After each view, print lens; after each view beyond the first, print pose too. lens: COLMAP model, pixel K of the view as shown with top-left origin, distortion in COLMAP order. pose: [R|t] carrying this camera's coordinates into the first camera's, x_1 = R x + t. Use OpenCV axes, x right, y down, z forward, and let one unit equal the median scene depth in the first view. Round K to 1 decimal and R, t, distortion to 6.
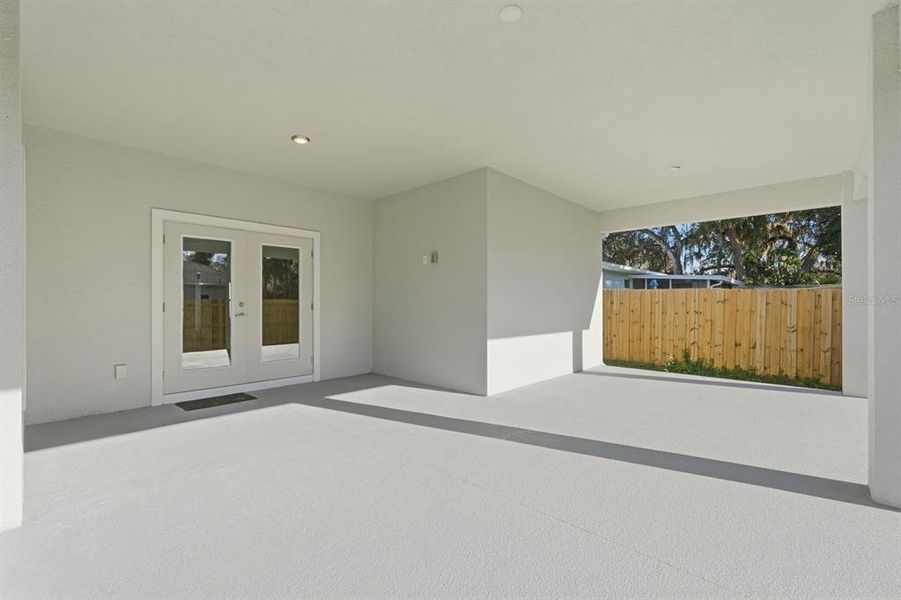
lens RADIAL K [[401.3, 0, 449.0], [0, 401.3, 303.0], [0, 0, 1]] dist [-0.017399, 0.002684]
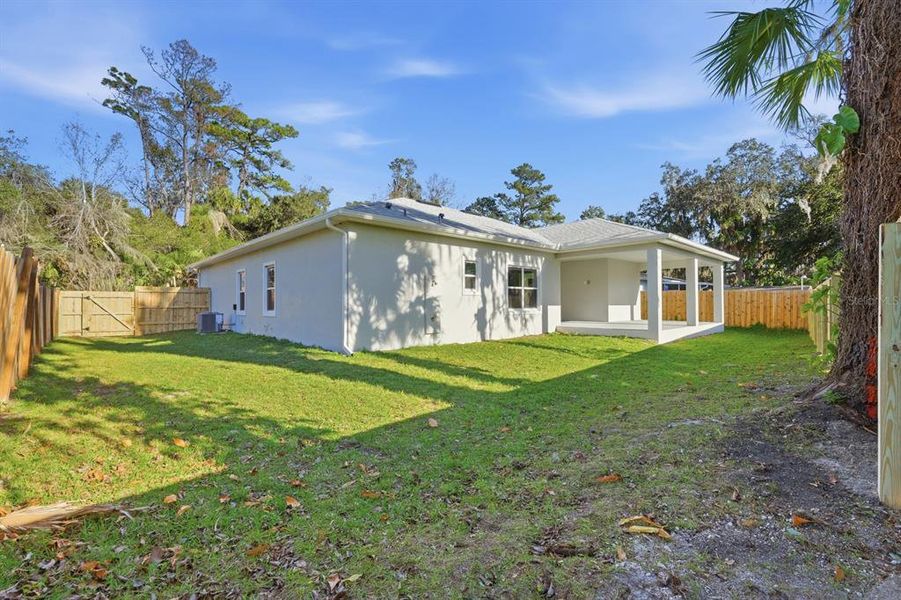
lens RADIAL K [[401.3, 0, 452.8], [0, 401.3, 296.1], [0, 0, 1]] dist [-0.017399, 0.002684]
pose [[0.996996, 0.000637, -0.077449, -0.767322], [-0.001178, 0.999975, -0.006936, 0.023909], [0.077443, 0.007006, 0.996972, -2.038846]]
